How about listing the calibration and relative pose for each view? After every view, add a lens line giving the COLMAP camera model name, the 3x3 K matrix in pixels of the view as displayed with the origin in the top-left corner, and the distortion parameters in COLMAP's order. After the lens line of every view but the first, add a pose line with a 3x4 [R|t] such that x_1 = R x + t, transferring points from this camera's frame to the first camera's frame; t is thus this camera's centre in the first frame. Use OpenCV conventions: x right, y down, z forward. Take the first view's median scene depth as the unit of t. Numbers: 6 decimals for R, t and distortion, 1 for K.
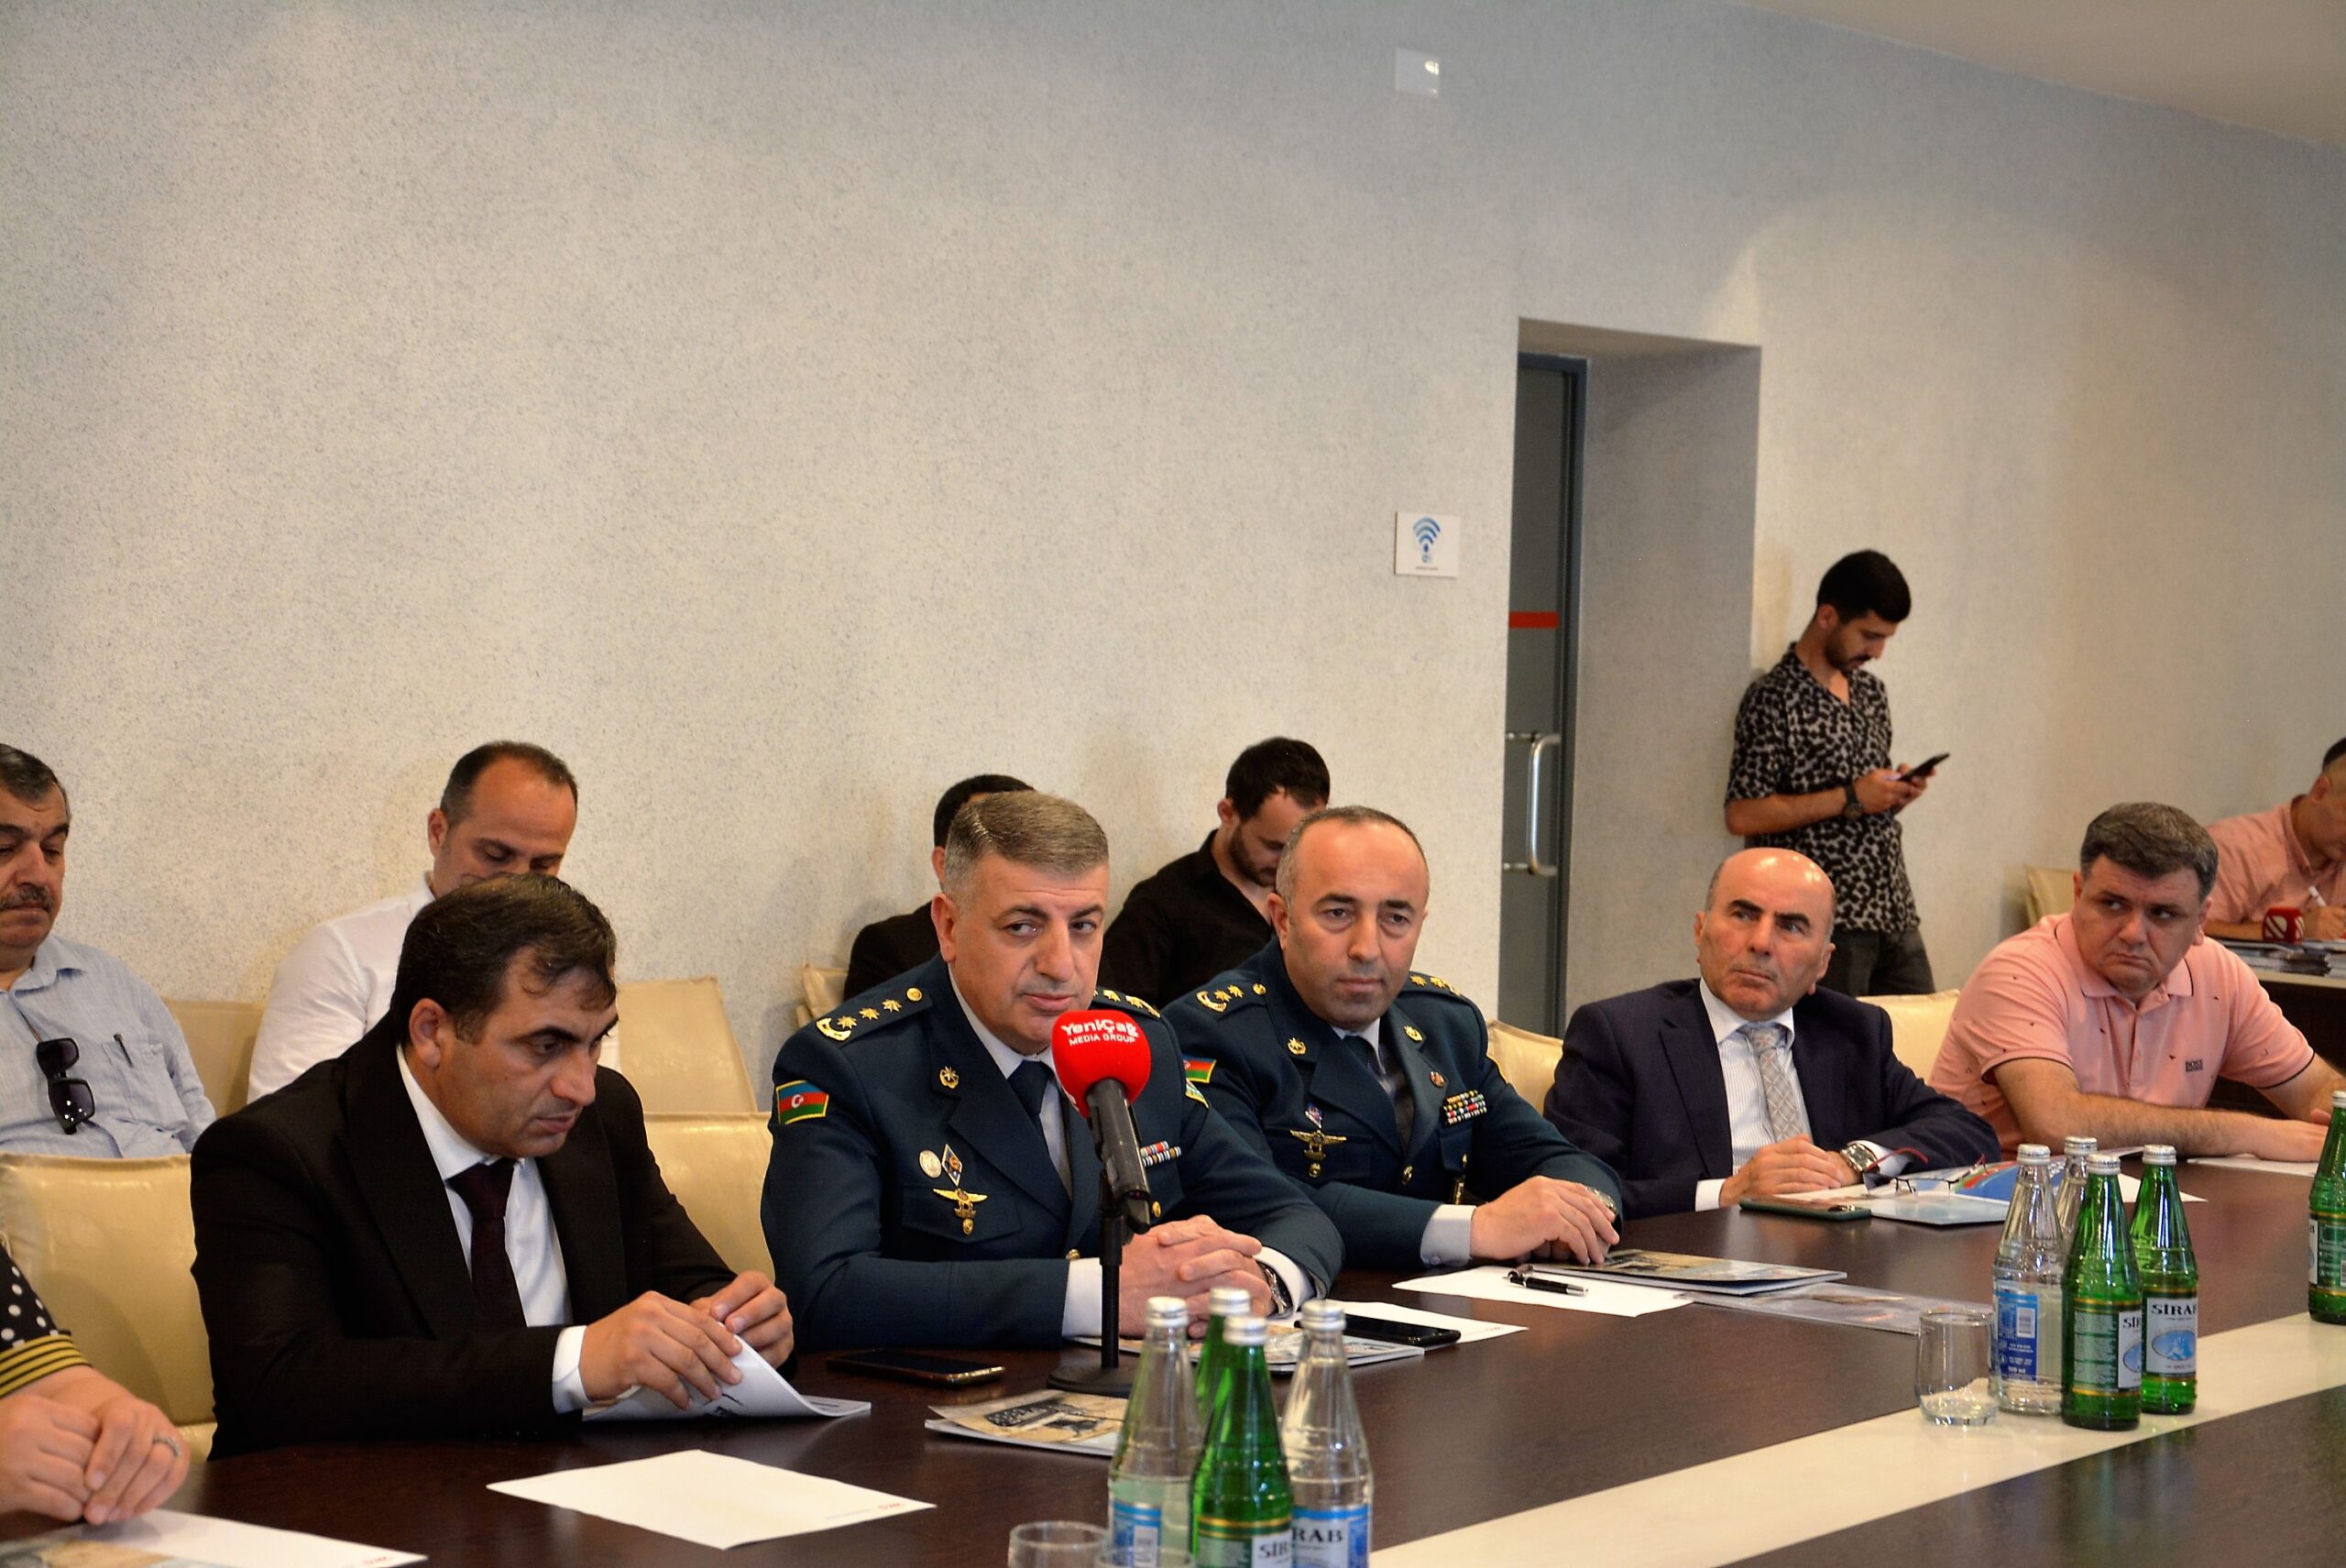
lens RADIAL K [[4033.6, 0, 1175.9], [0, 4033.6, 739.5], [0, 0, 1]] dist [0.339774, 0.000000]
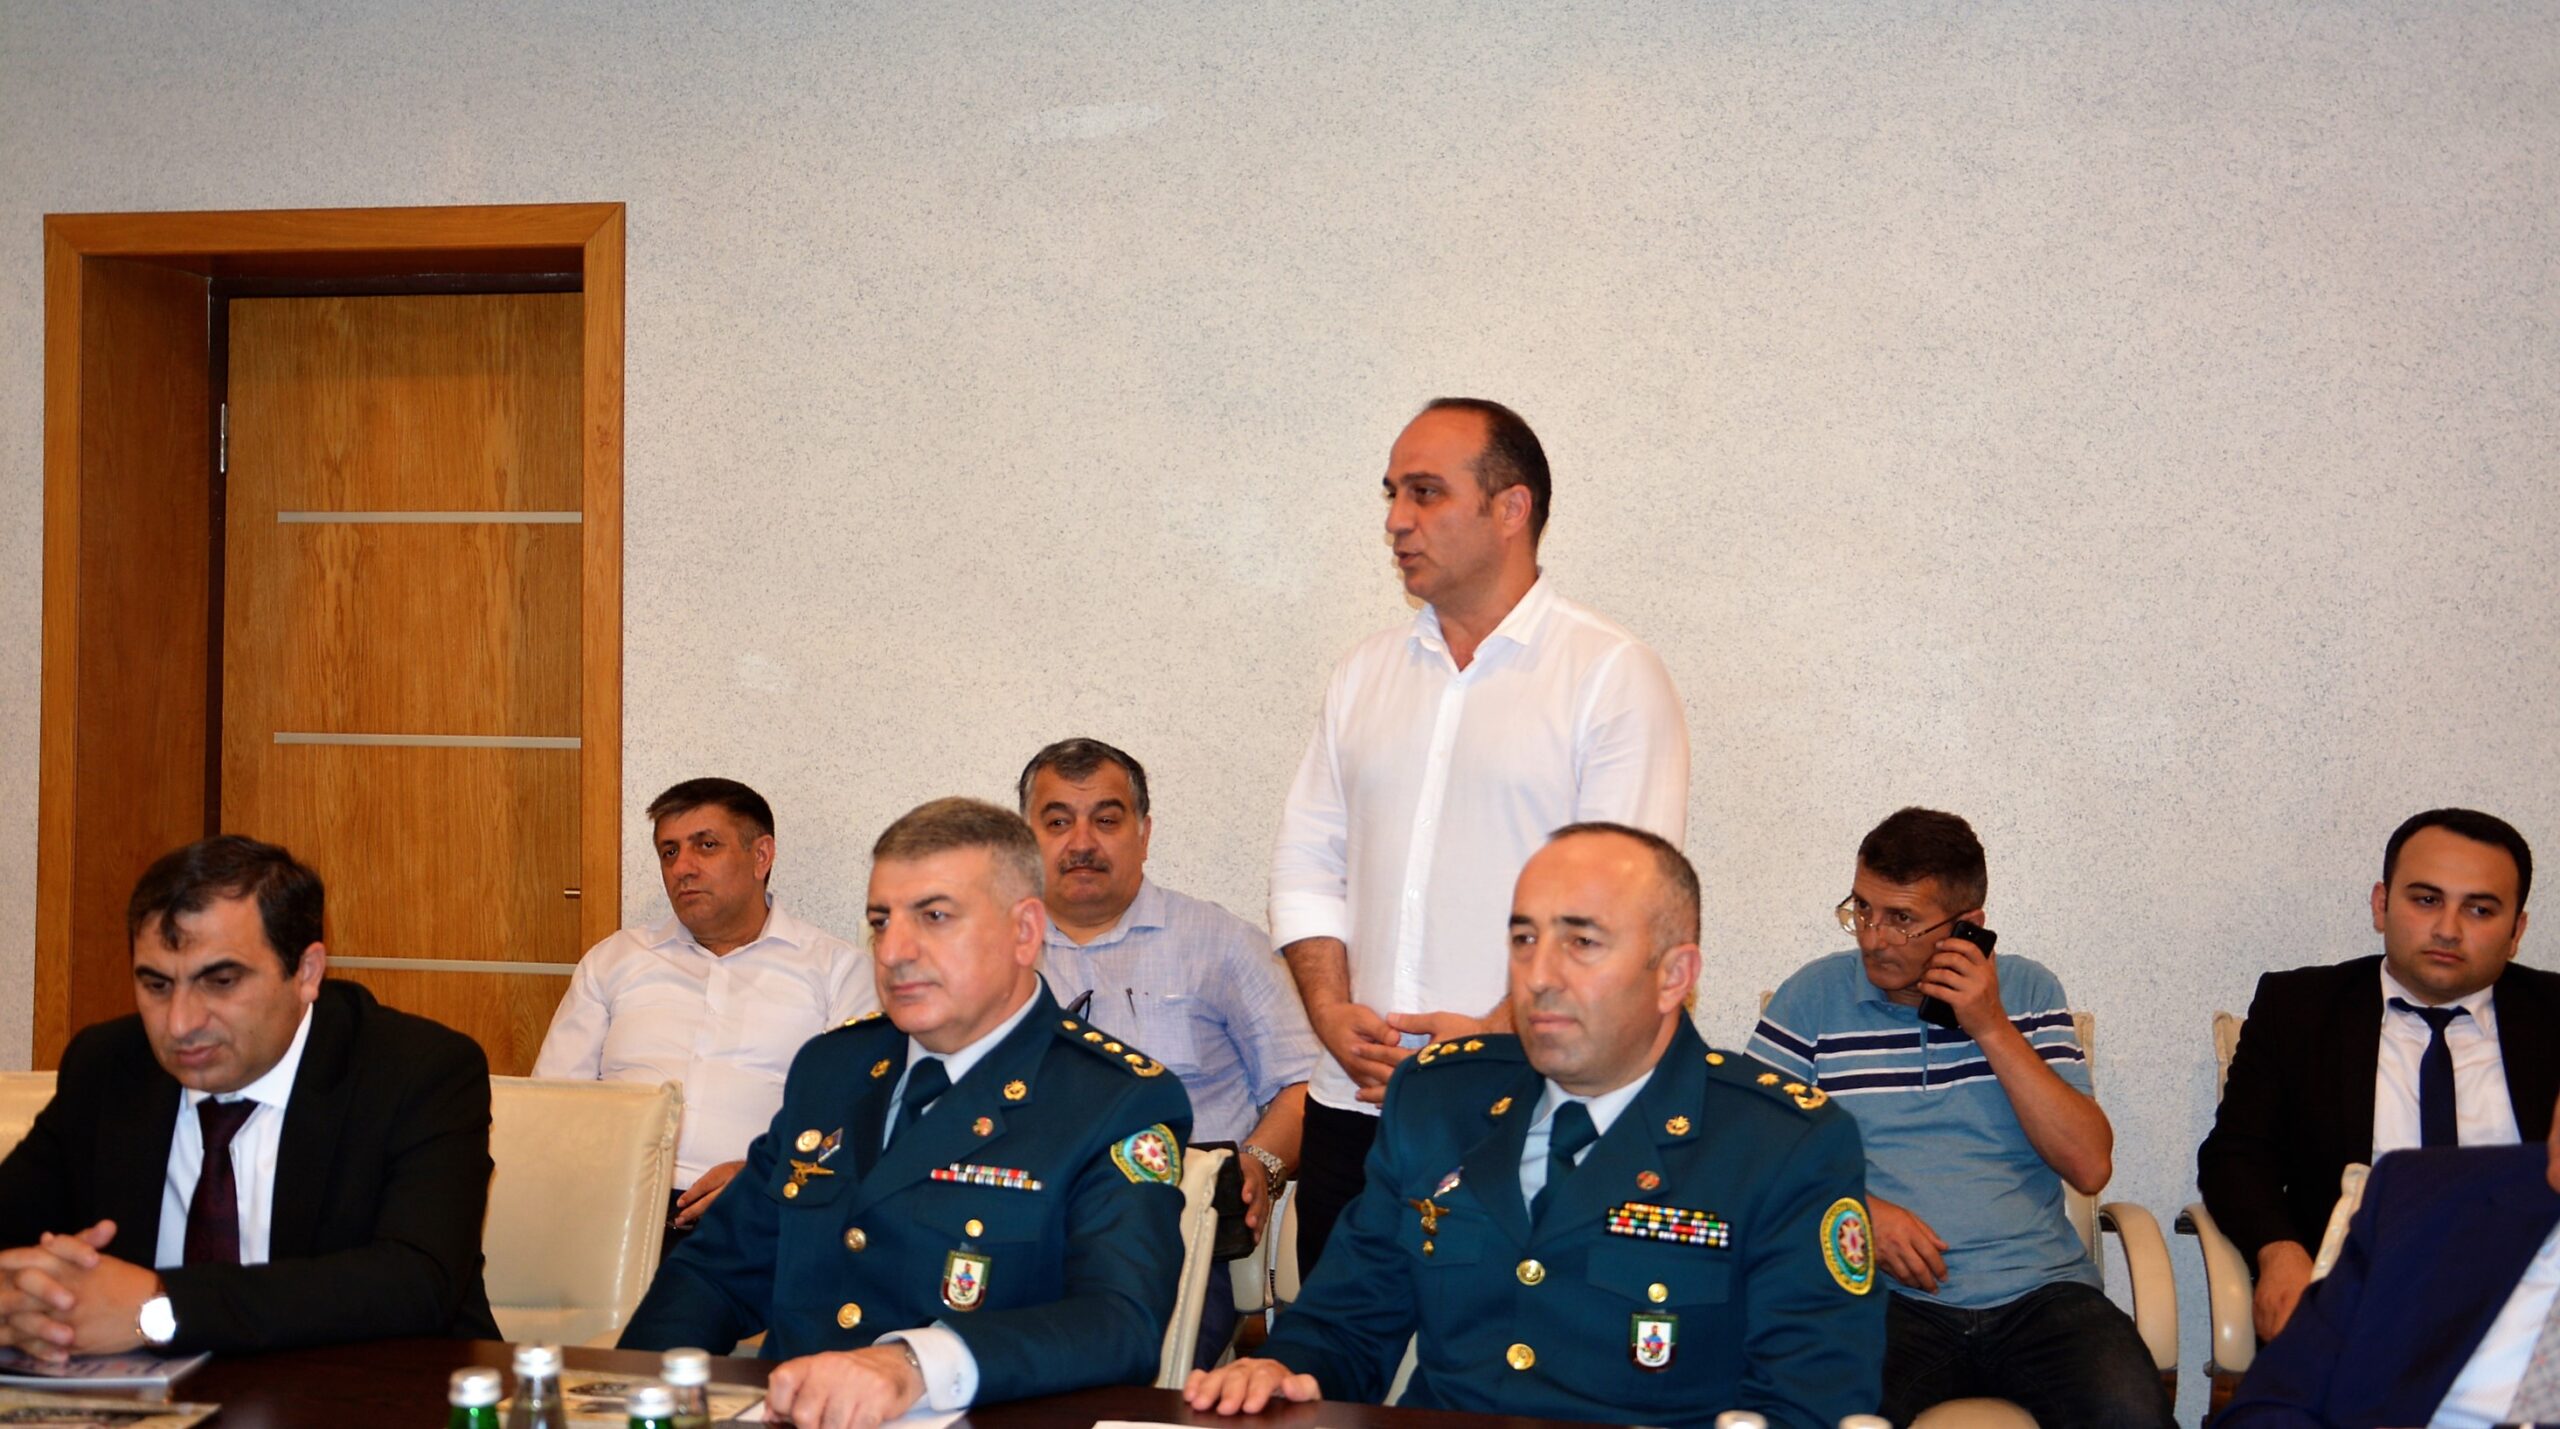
lens RADIAL K [[2840.3, 0, 1293.2], [0, 2840.3, 683.9], [0, 0, 1]] dist [0.027572, 0.000000]
pose [[0.447239, -0.028136, -0.893972, 0.412412], [-0.026343, 0.998657, -0.044610, 0.017986], [0.894026, 0.043502, 0.445897, 0.584932]]
